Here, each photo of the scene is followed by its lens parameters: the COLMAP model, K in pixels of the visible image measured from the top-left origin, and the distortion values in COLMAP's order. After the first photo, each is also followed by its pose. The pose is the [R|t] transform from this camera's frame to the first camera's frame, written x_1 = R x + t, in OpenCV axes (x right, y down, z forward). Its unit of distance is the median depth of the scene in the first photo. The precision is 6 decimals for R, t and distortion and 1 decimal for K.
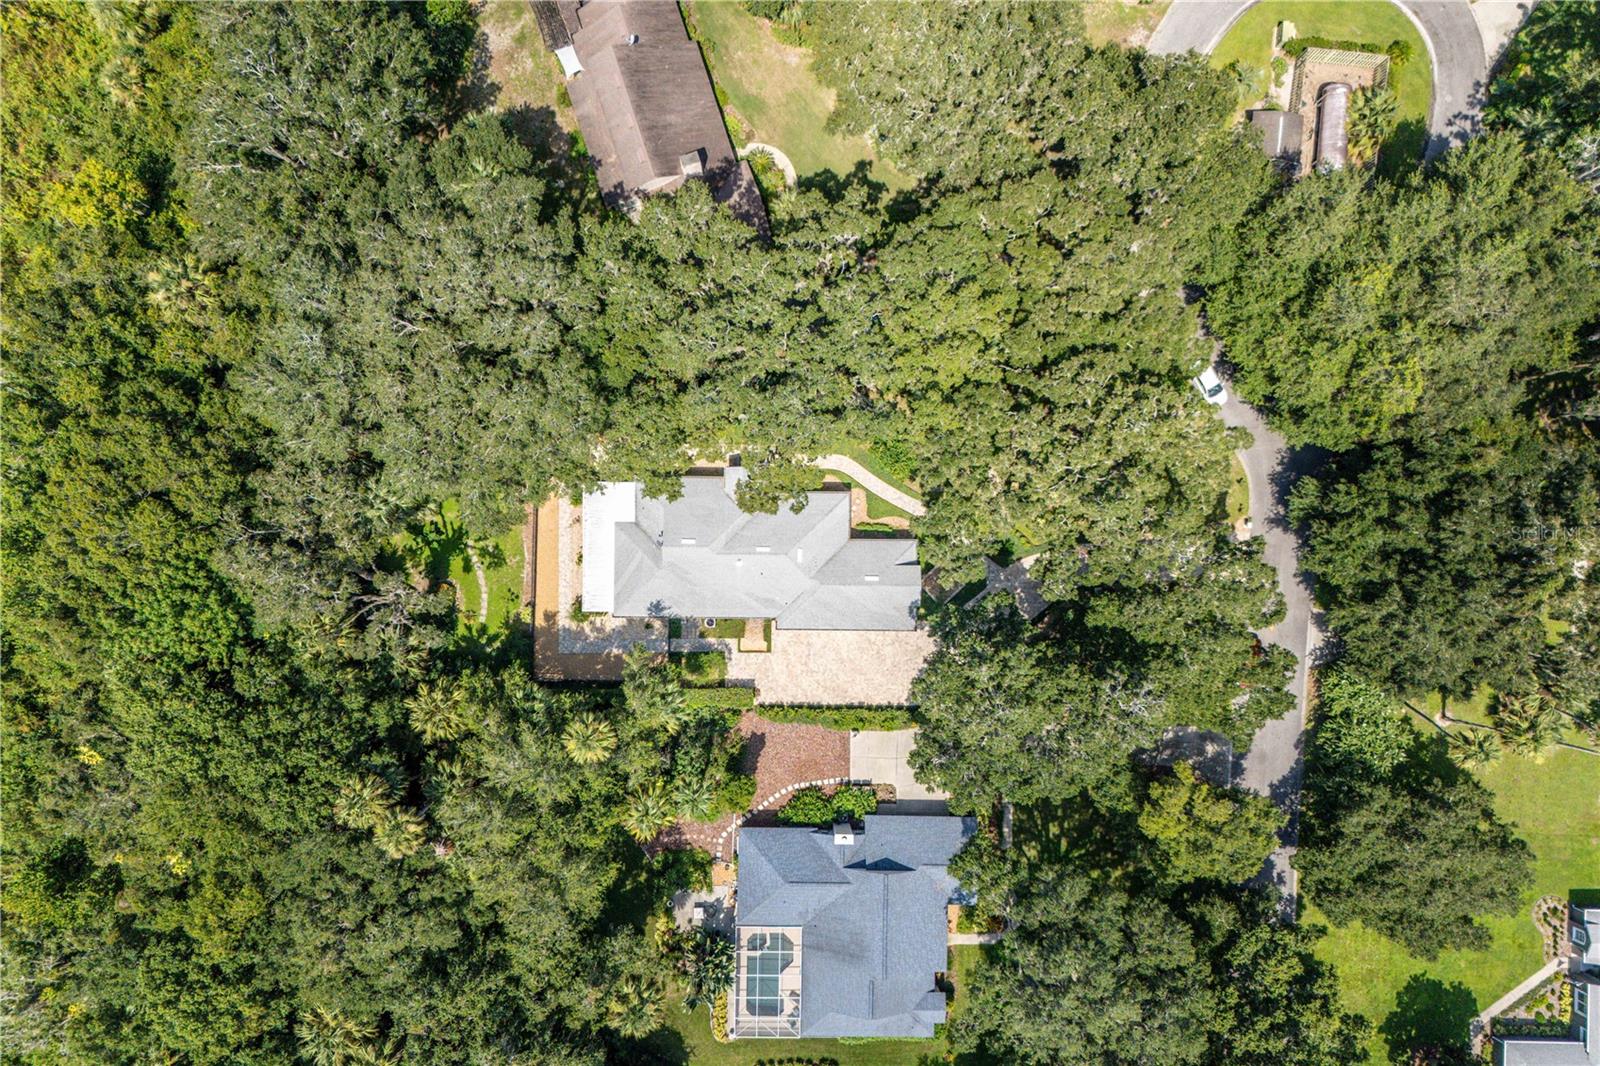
lens RADIAL K [[1132.8, 0, 801.3], [0, 1132.8, 538.7], [0, 0, 1]] dist [0.008788, 0.000646]
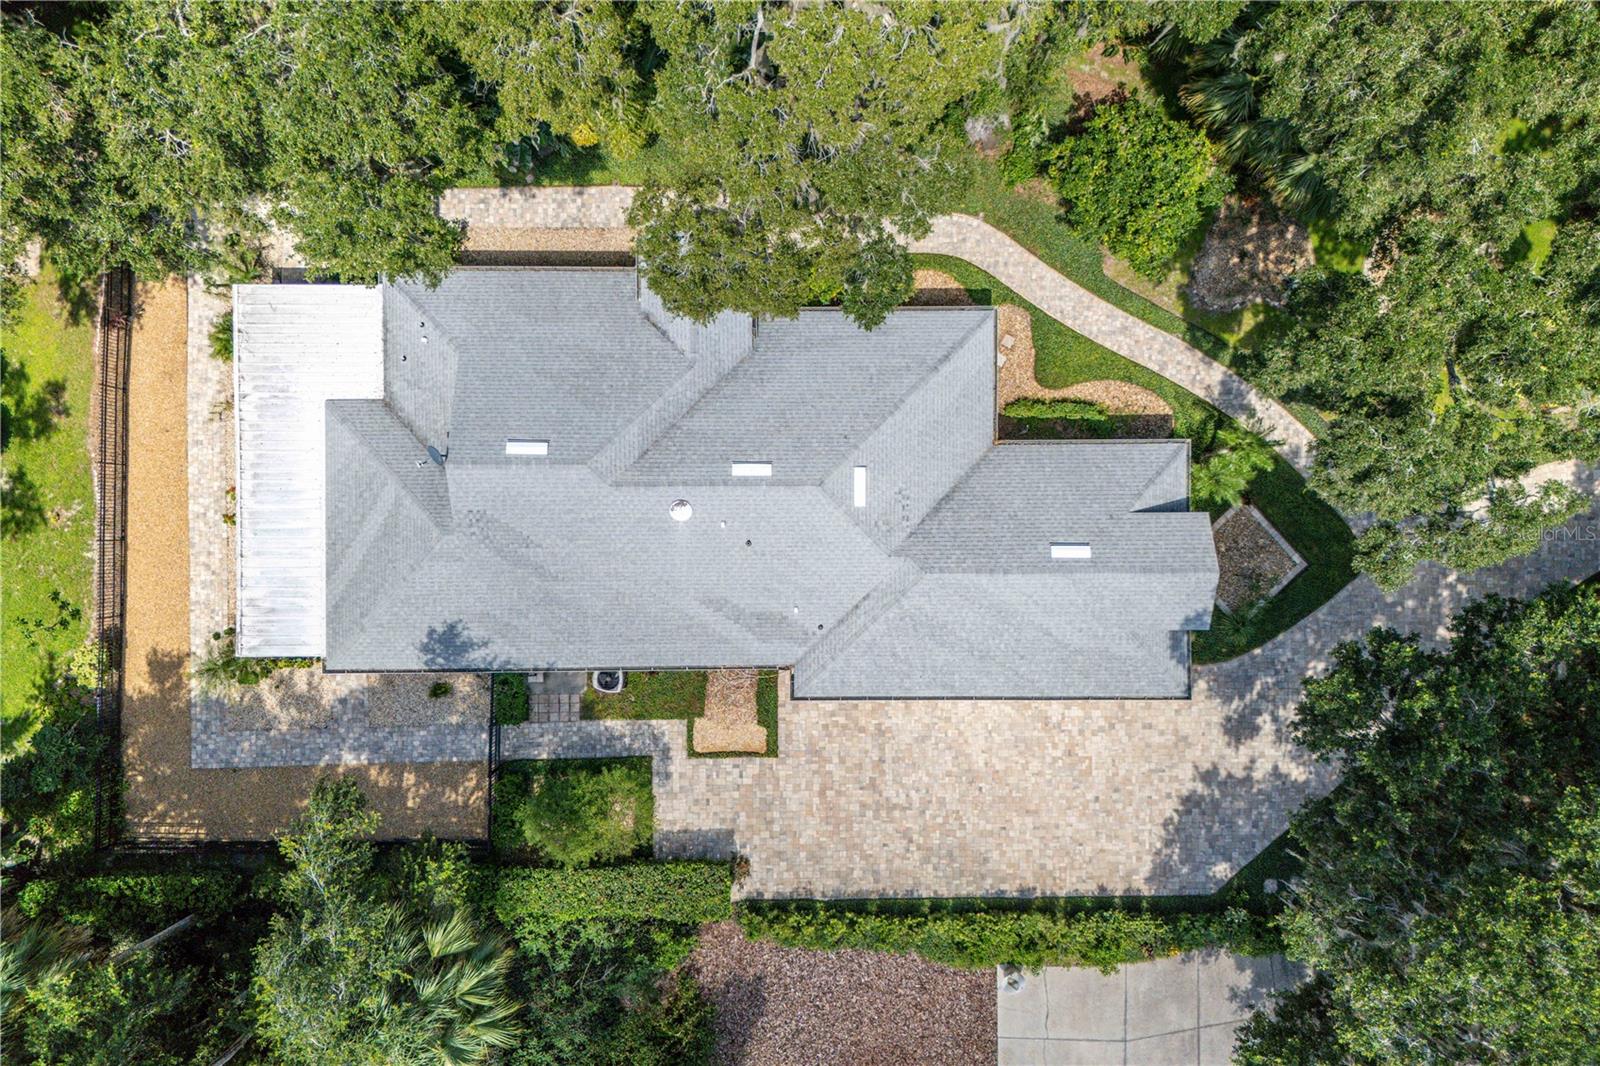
lens RADIAL K [[1132.8, 0, 796.9], [0, 1132.8, 529.6], [0, 0, 1]] dist [0.008788, 0.000646]
pose [[0.999903, -0.013420, 0.003614, -0.020804], [0.013311, 0.999503, 0.028561, 0.016902], [-0.003996, -0.028510, 0.999586, 0.639459]]
